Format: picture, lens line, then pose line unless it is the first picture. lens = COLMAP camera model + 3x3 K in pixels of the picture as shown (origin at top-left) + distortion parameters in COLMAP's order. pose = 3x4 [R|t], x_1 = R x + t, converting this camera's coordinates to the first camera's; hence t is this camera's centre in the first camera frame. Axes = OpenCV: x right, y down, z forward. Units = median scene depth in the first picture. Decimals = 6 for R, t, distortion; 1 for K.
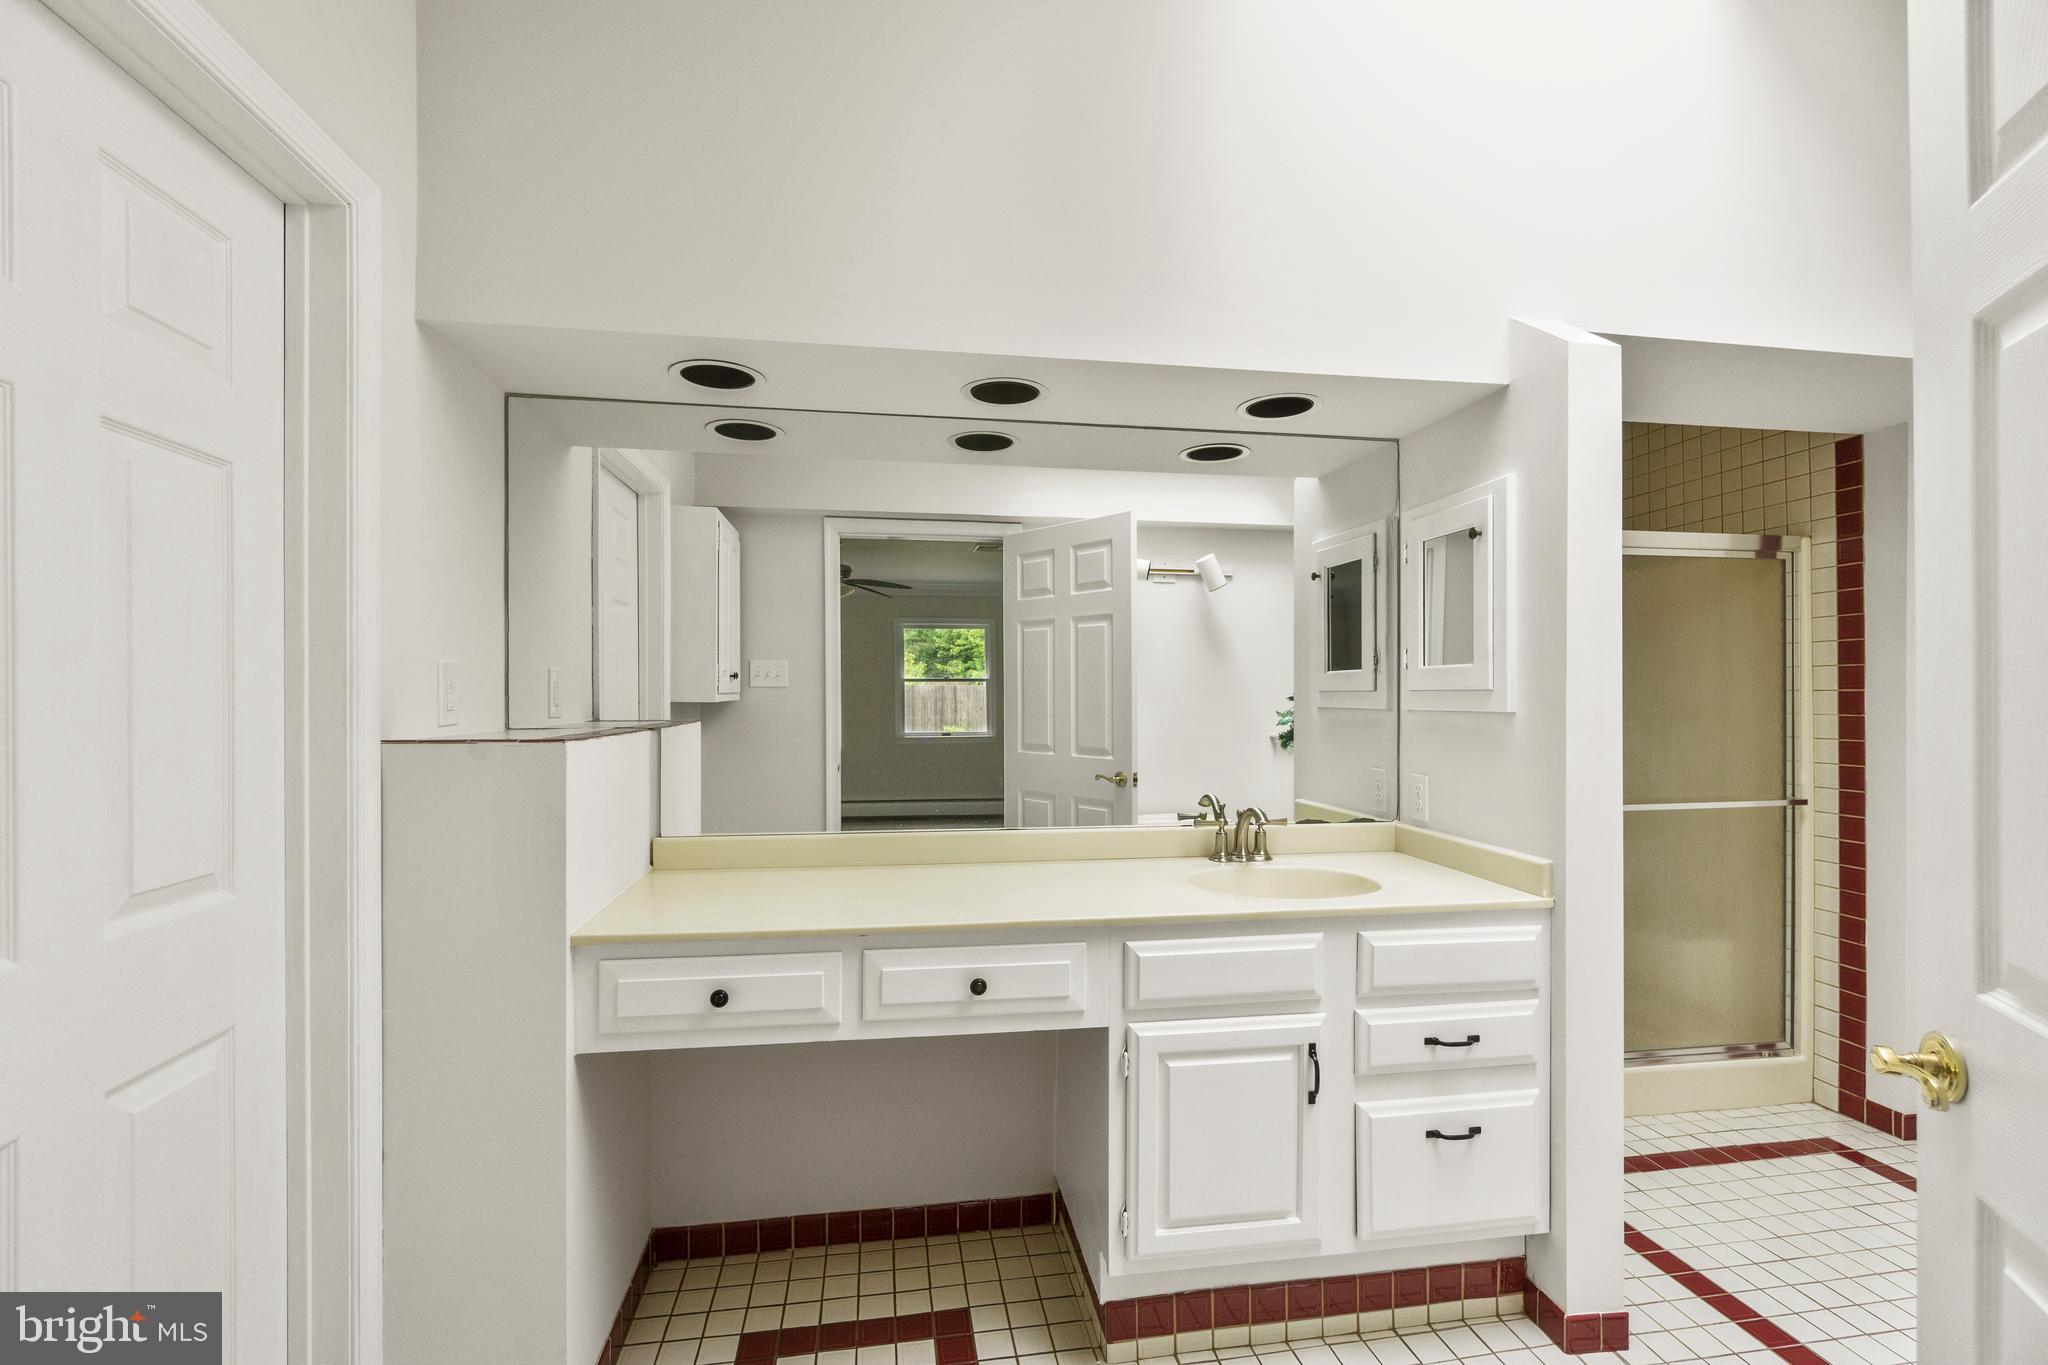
lens RADIAL K [[904.4, 0, 1024.0], [0, 904.4, 682.5], [0, 0, 1]] dist [0.000662, -0.000030]
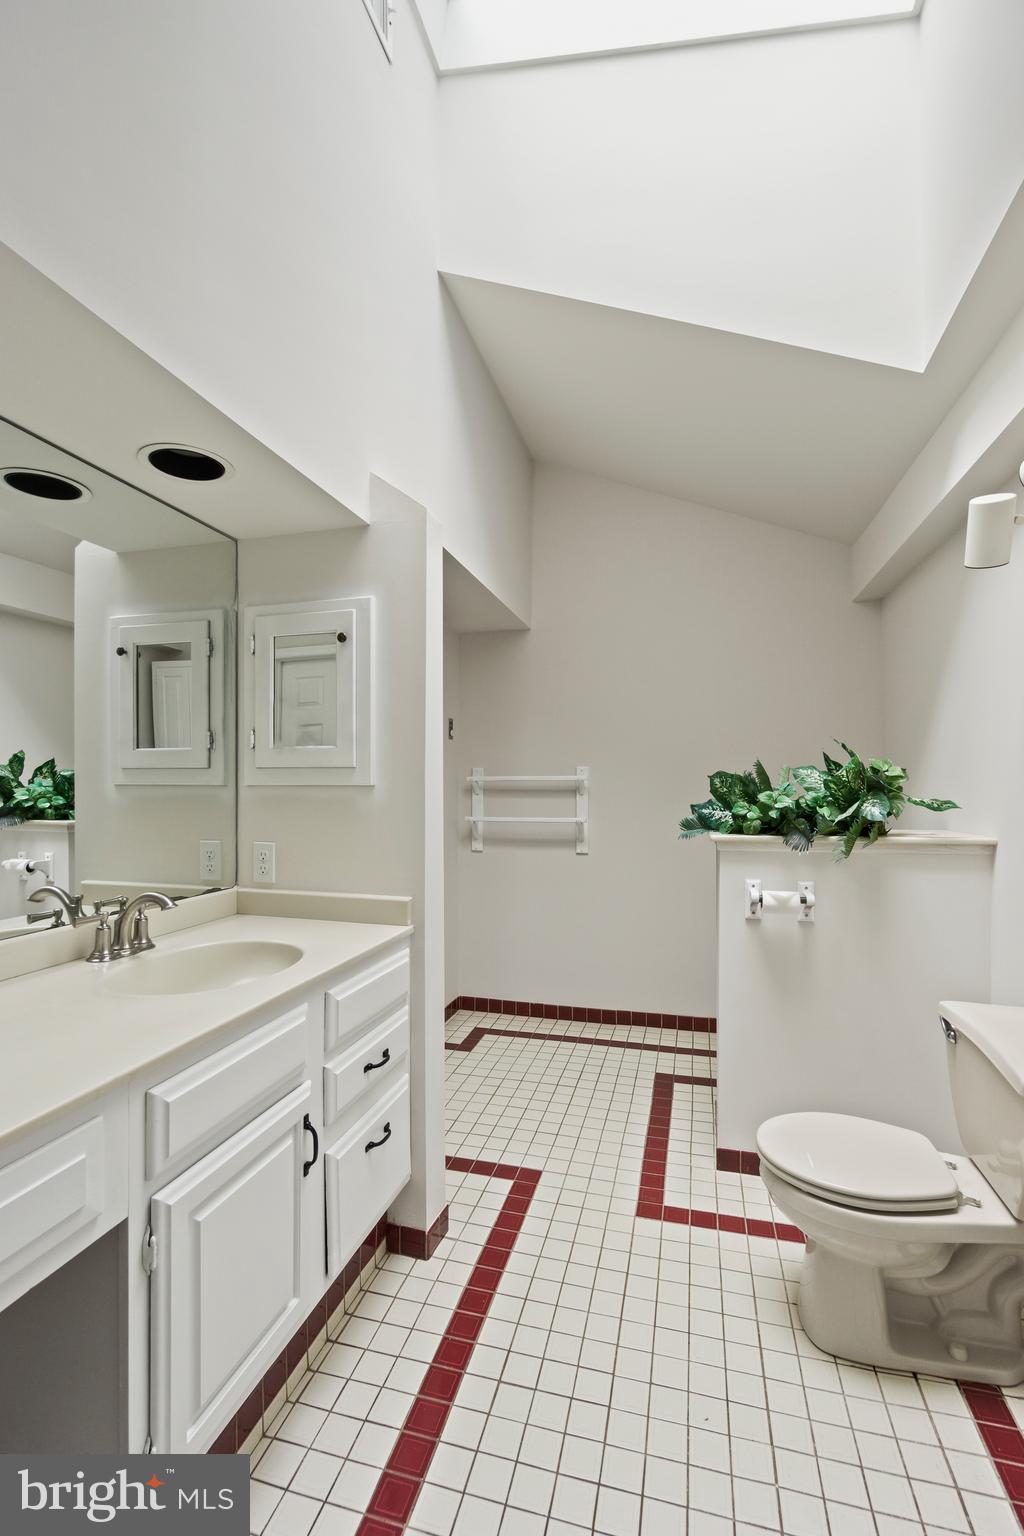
lens RADIAL K [[678.3, 0, 504.9], [0, 678.3, 777.6], [0, 0, 1]] dist [0.000662, -0.000030]
pose [[0.426064, 0.000866, 0.904693, -0.230026], [-0.011738, 0.999921, 0.004571, 0.015357], [-0.904617, -0.012567, 0.426040, 0.413506]]
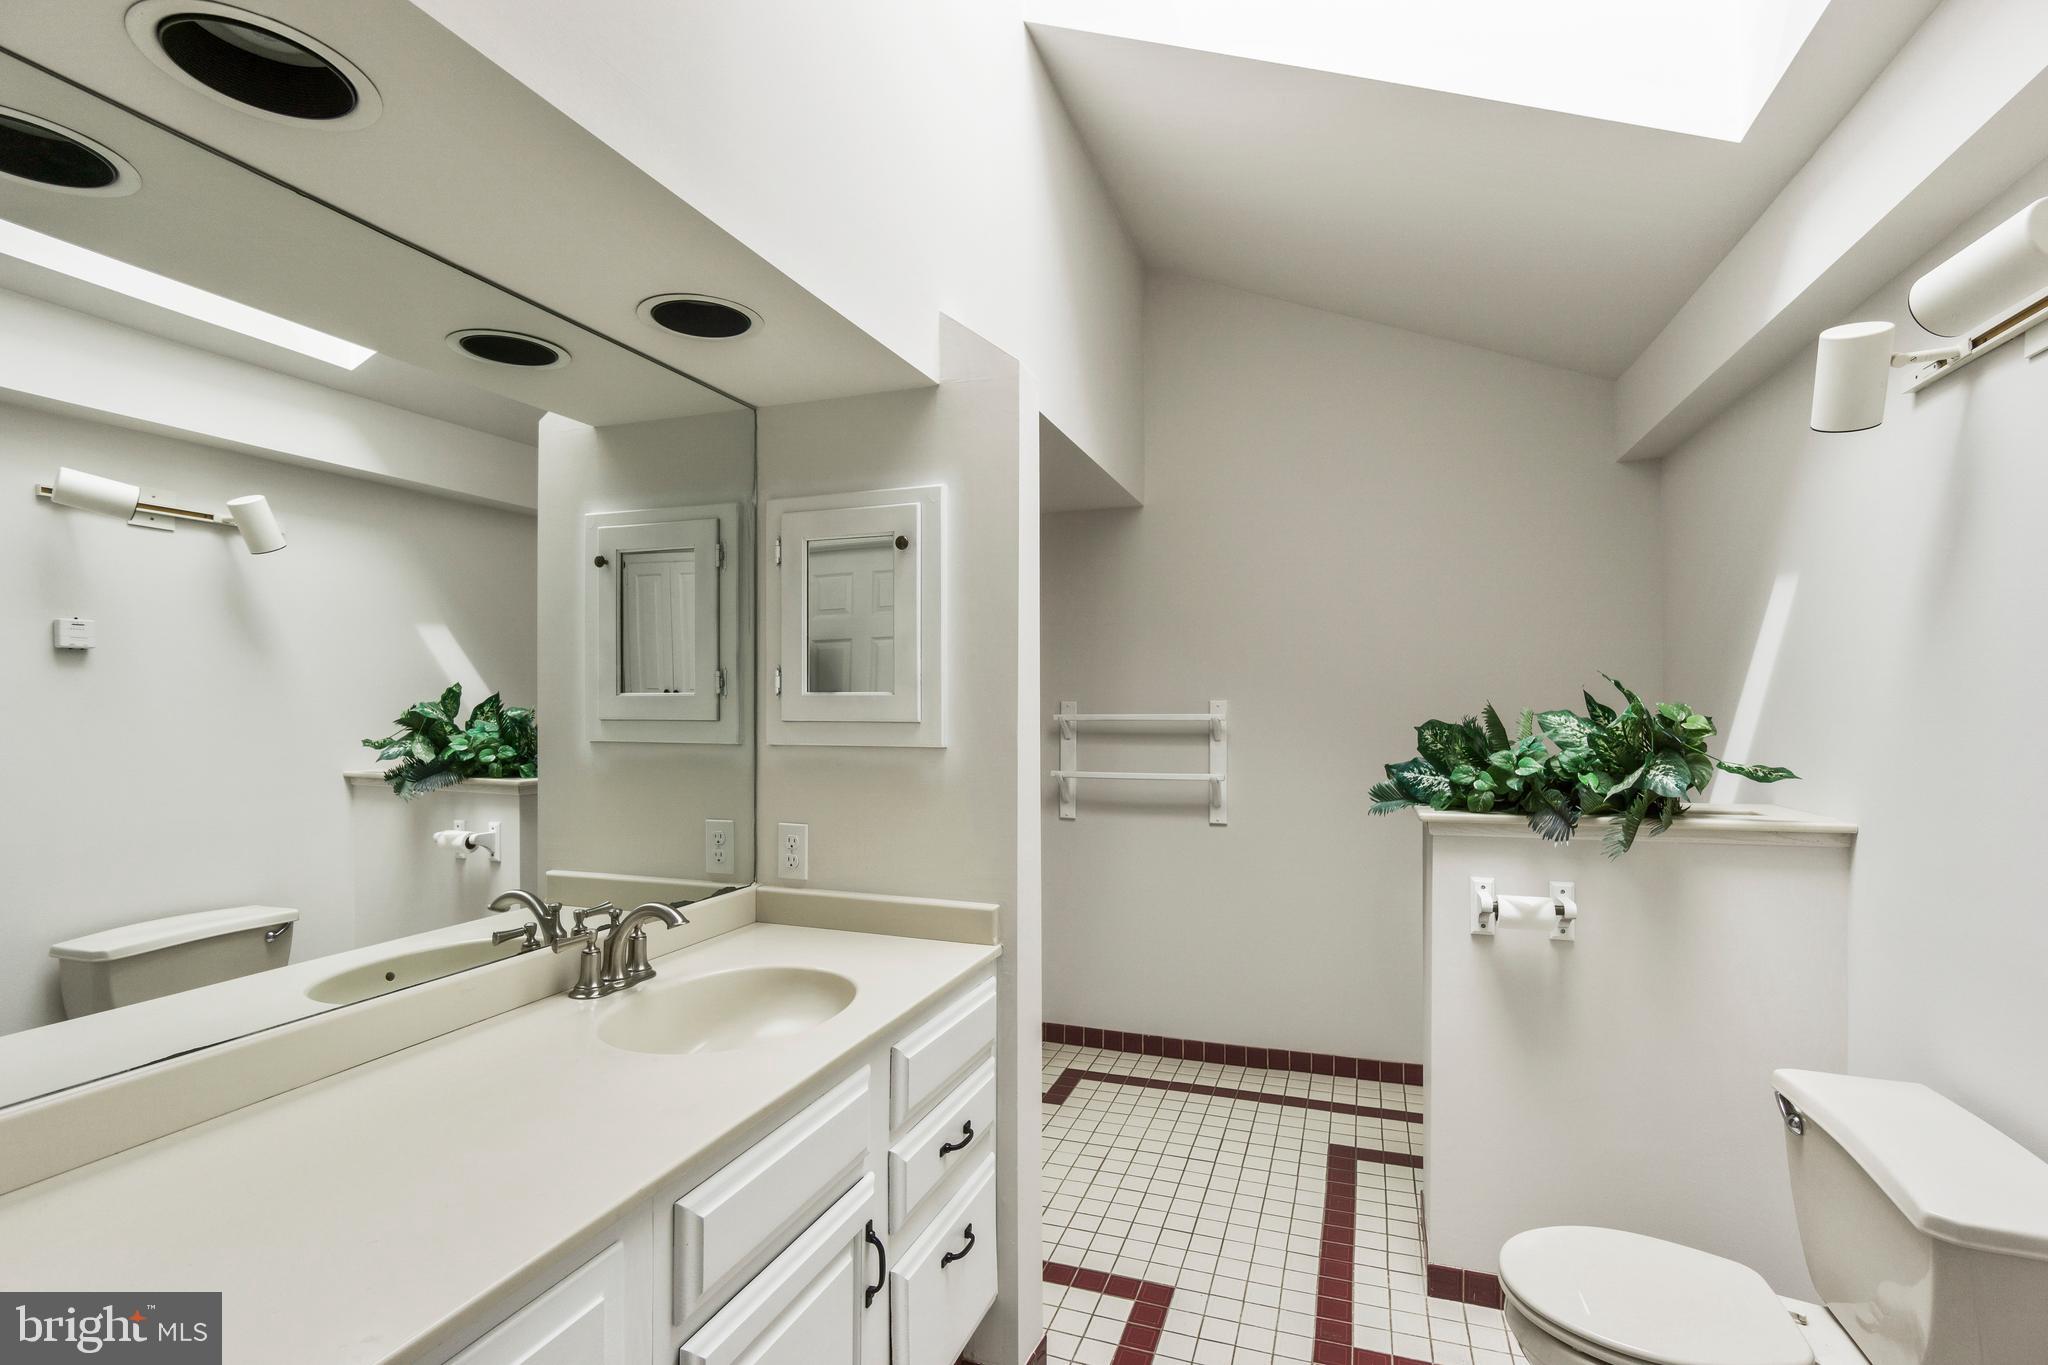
lens RADIAL K [[955.2, 0, 1024.5], [0, 955.2, 691.2], [0, 0, 1]] dist [-0.002090, -0.000098]
pose [[0.484184, 0.004591, 0.874954, -0.248518], [-0.010727, 0.999942, 0.000690, -0.023952], [-0.874900, -0.009720, 0.484206, 0.449651]]
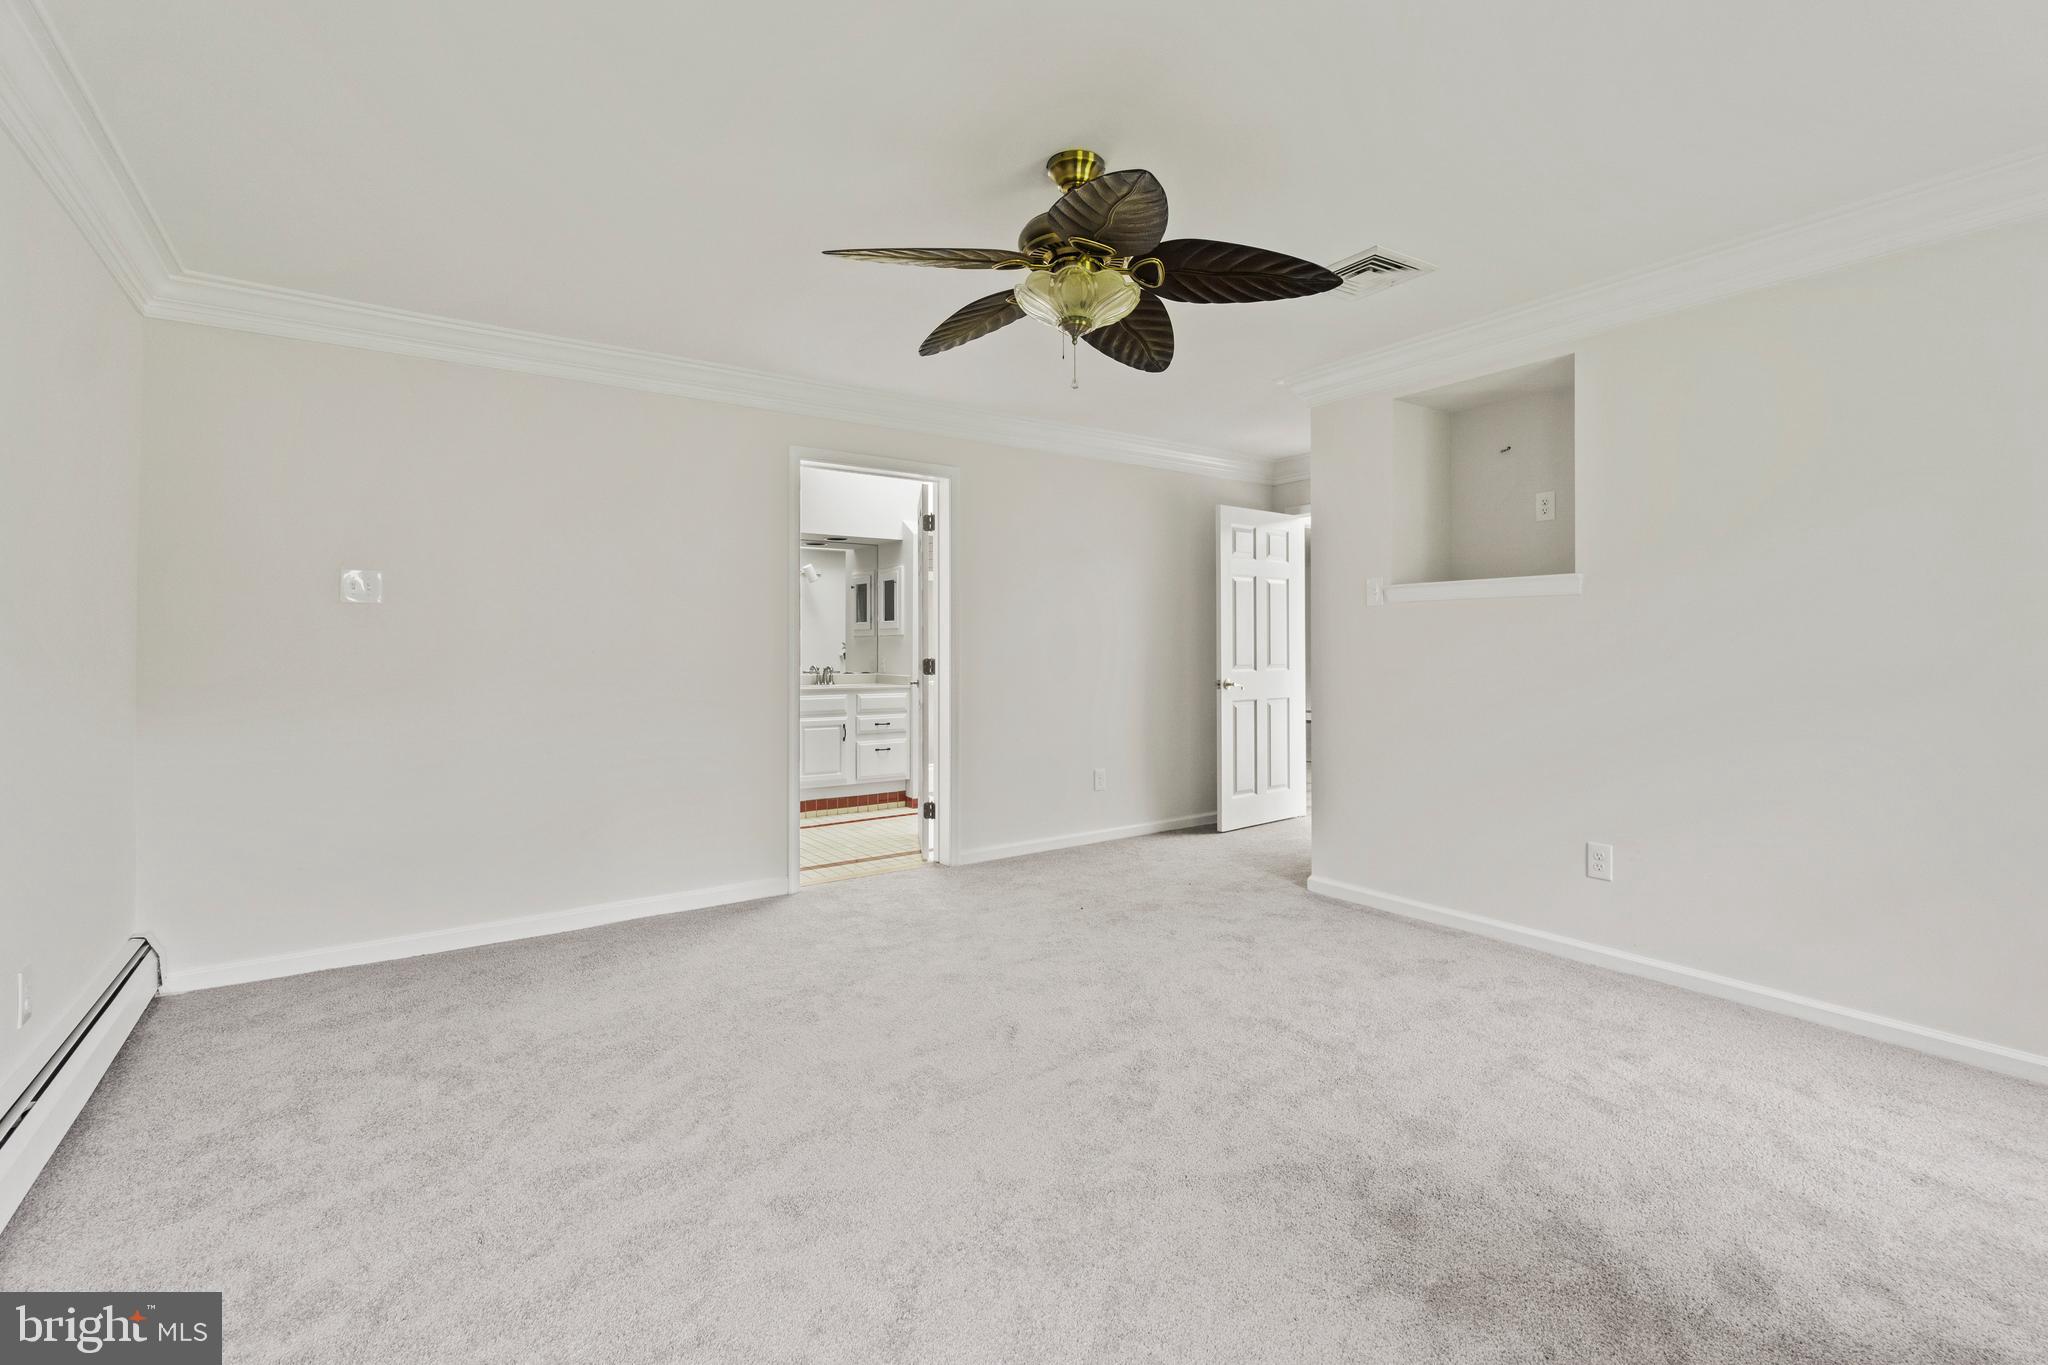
lens RADIAL K [[892.3, 0, 1033.4], [0, 892.3, 663.0], [0, 0, 1]] dist [0.000099, 0.000223]
pose [[0.895466, -0.007278, 0.445071, -0.507980], [-0.004325, 0.999677, 0.025048, 0.052360], [-0.445109, -0.024354, 0.895145, -2.176386]]
